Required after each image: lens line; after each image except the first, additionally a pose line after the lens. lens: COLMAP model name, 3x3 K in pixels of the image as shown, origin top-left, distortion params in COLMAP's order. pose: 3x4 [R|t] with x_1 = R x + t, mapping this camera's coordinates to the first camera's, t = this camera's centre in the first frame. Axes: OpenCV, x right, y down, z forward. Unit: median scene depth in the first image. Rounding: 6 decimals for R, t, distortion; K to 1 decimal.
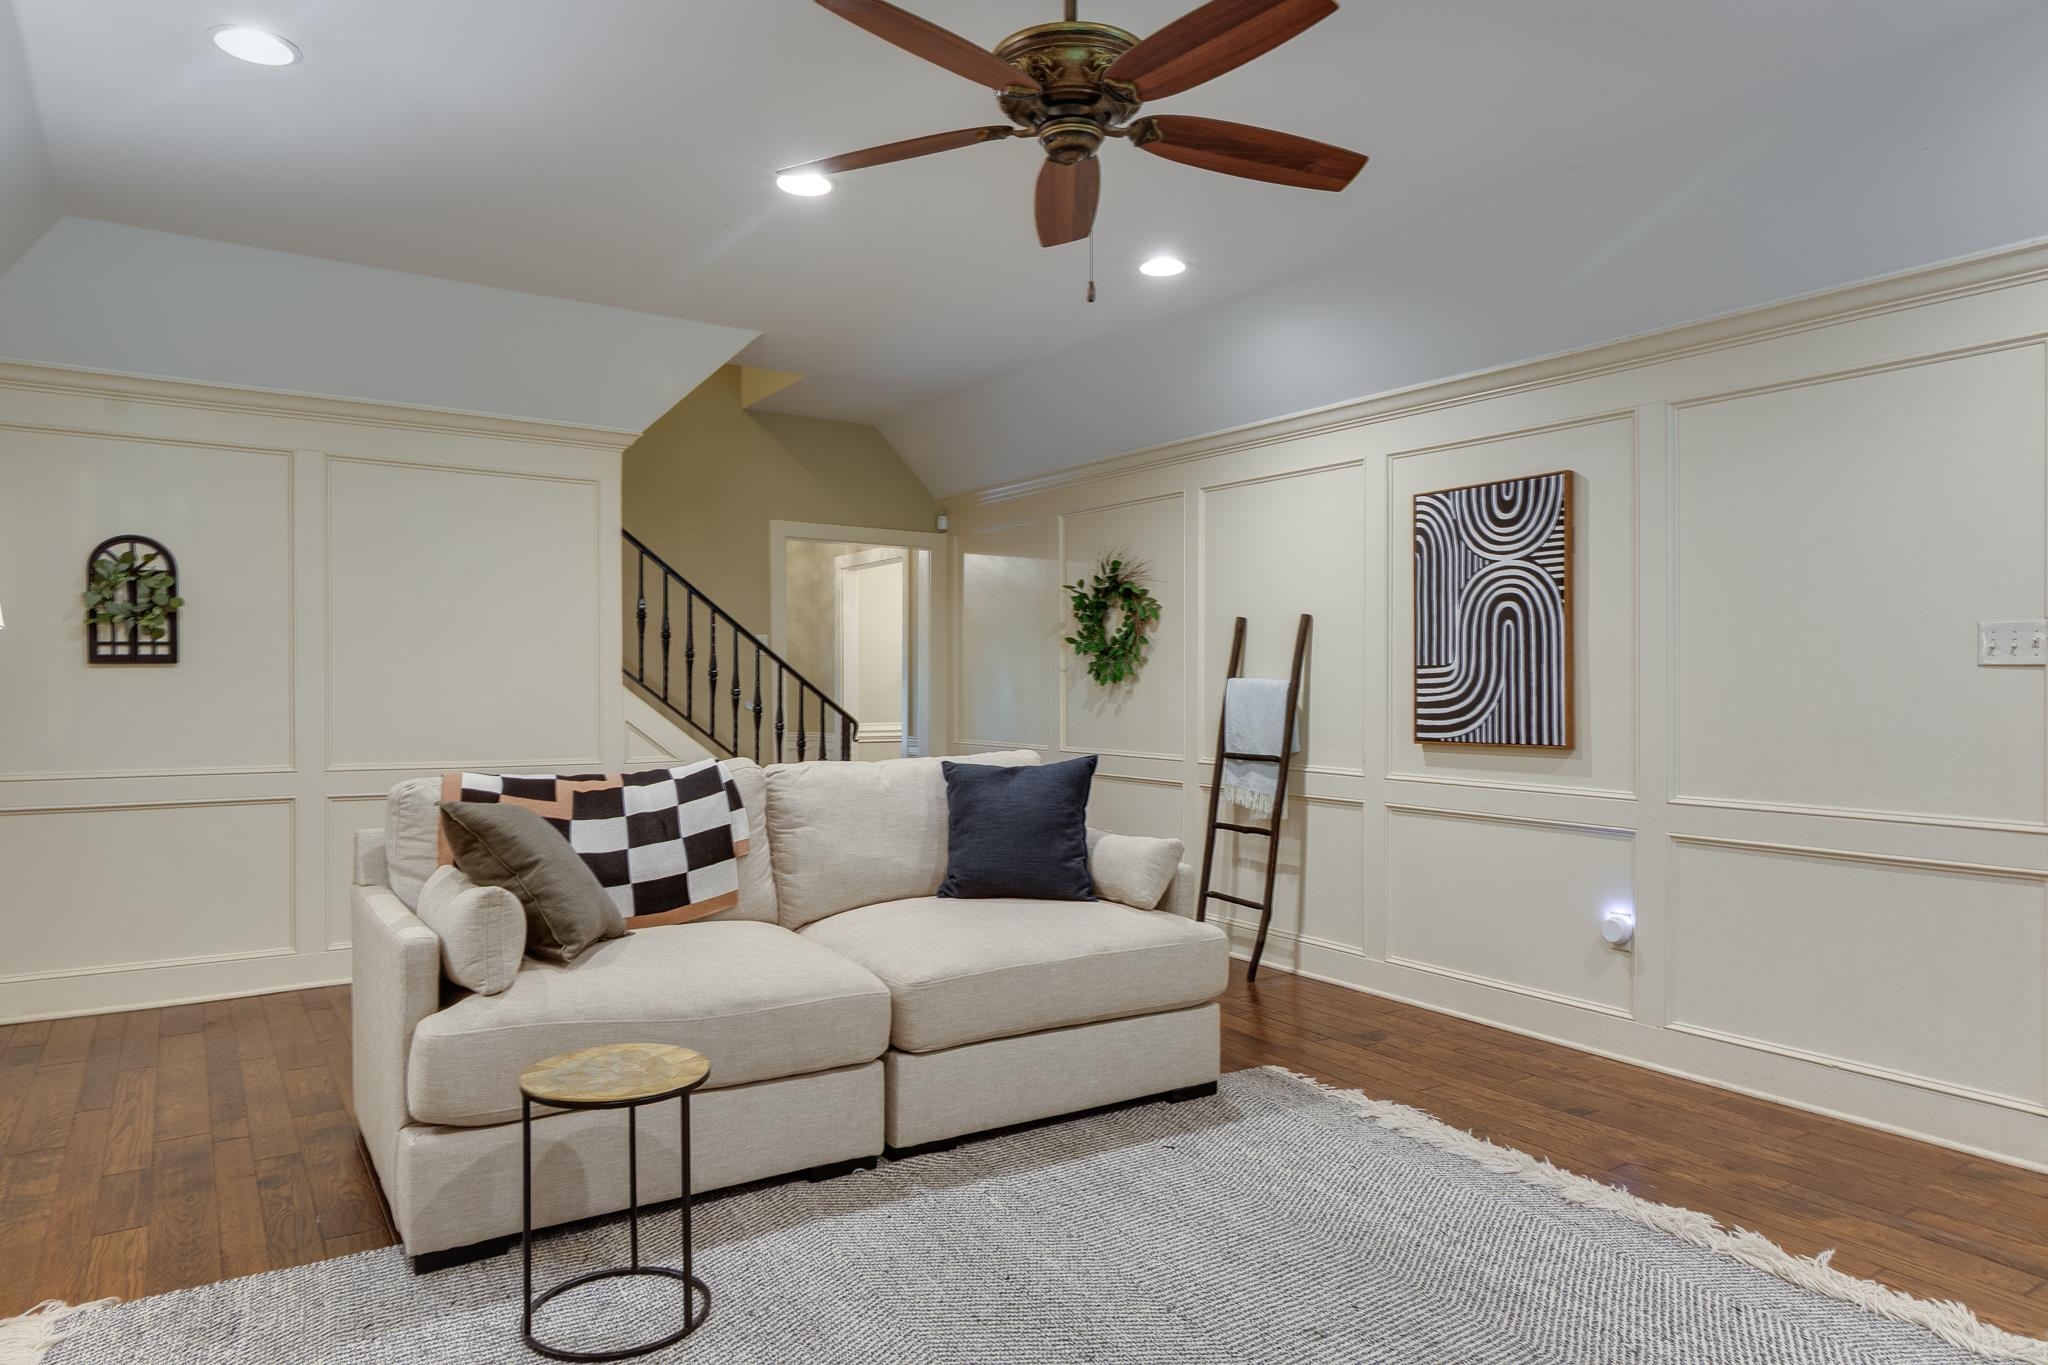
lens RADIAL K [[1268.9, 0, 1027.1], [0, 1268.9, 683.1], [0, 0, 1]] dist [0.005243, 0.000425]
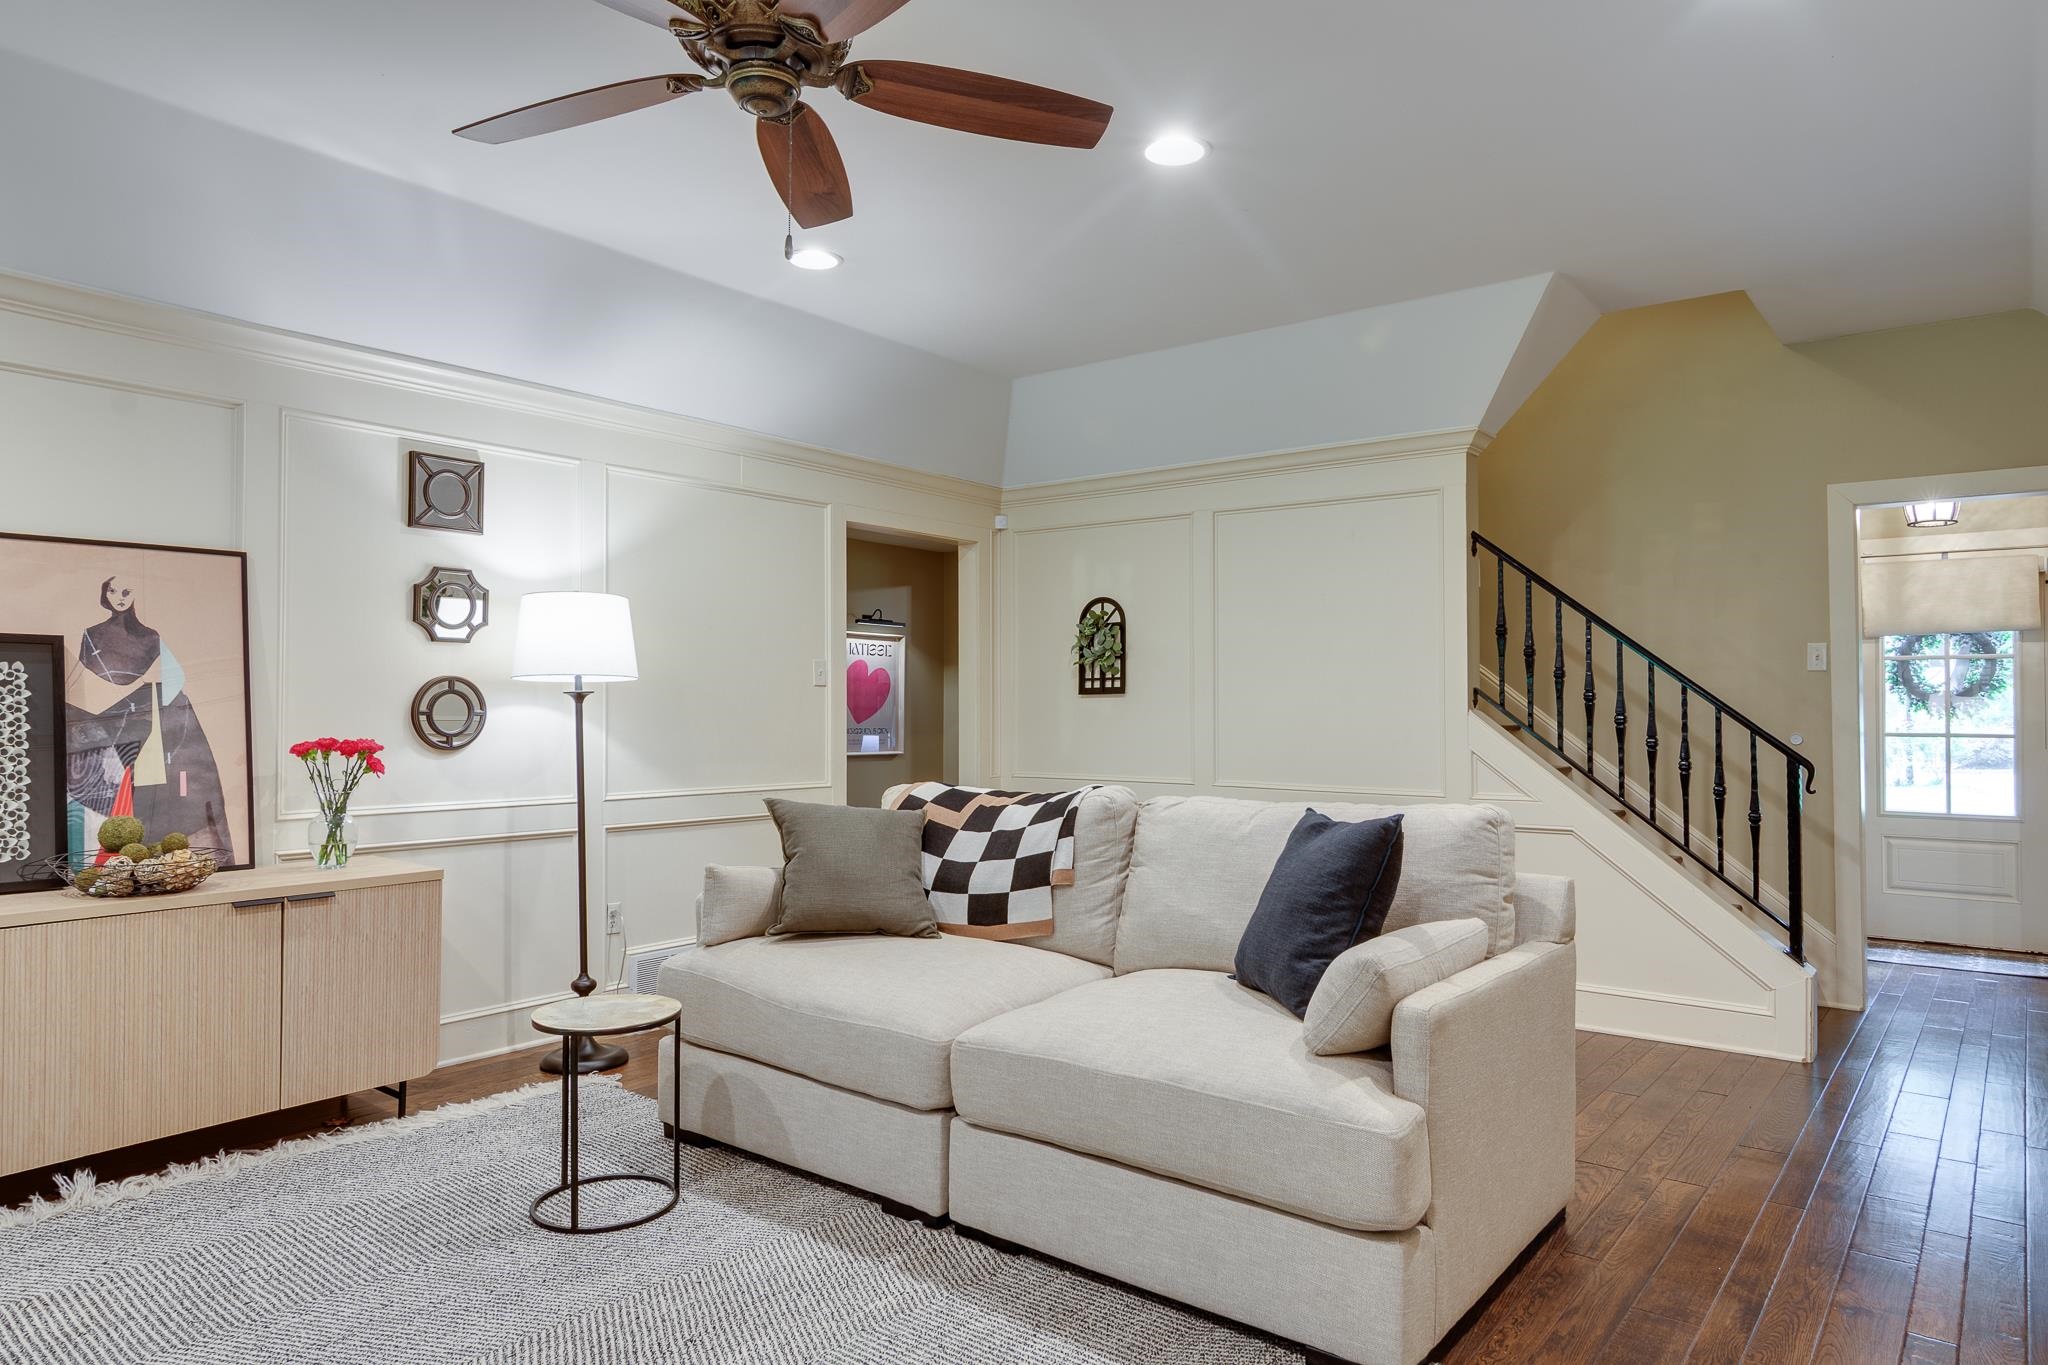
lens RADIAL K [[1268.9, 0, 1026.3], [0, 1268.9, 676.8], [0, 0, 1]] dist [0.005243, 0.000425]
pose [[0.312532, -0.025824, -0.949556, 0.533344], [0.001062, 0.999639, -0.026836, 0.001972], [0.949907, 0.007379, 0.312447, 0.517374]]
